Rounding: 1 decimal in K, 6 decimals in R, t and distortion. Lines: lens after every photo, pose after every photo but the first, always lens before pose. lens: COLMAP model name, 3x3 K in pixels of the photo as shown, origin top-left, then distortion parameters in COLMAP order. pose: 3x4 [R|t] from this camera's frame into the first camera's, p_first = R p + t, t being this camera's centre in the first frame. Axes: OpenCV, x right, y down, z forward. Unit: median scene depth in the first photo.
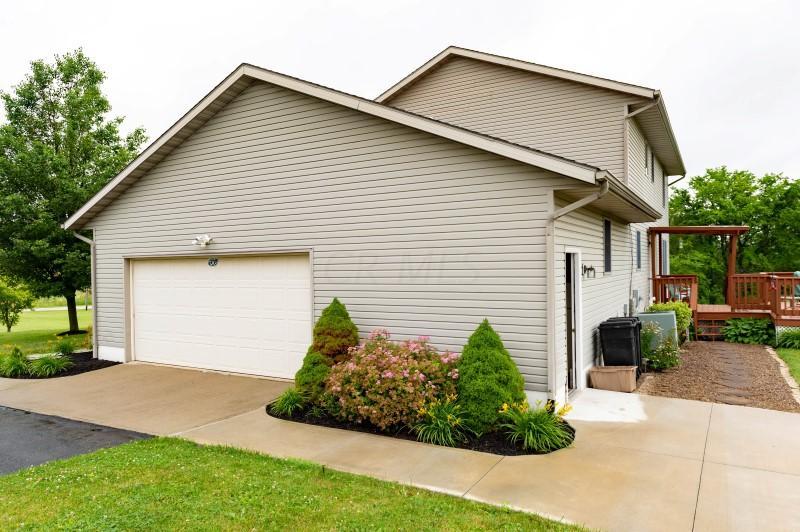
lens RADIAL K [[540.8, 0, 400.0], [0, 540.8, 266.0], [0, 0, 1]] dist [0.001901, 0.001137]
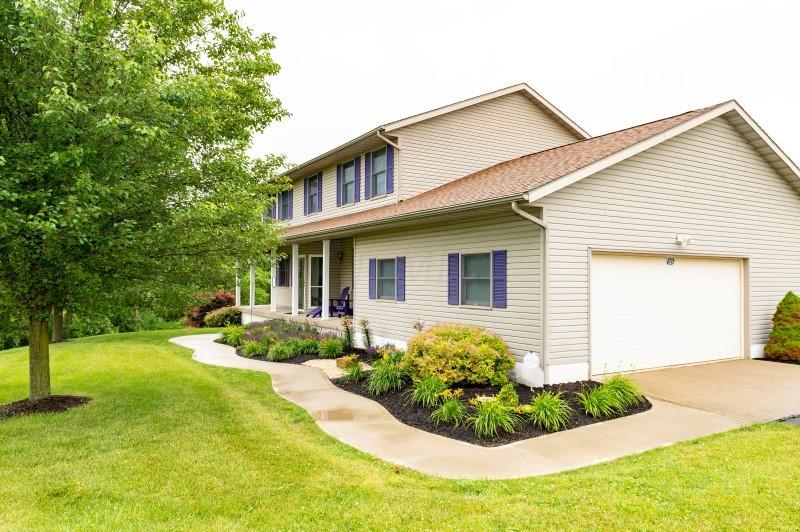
lens RADIAL K [[540.8, 0, 400.0], [0, 540.8, 266.0], [0, 0, 1]] dist [0.001901, 0.001137]
pose [[0.476881, 0.037983, 0.878147, -1.483029], [-0.016813, 0.999277, -0.034092, 0.045780], [-0.878807, 0.001494, 0.477175, 0.961949]]
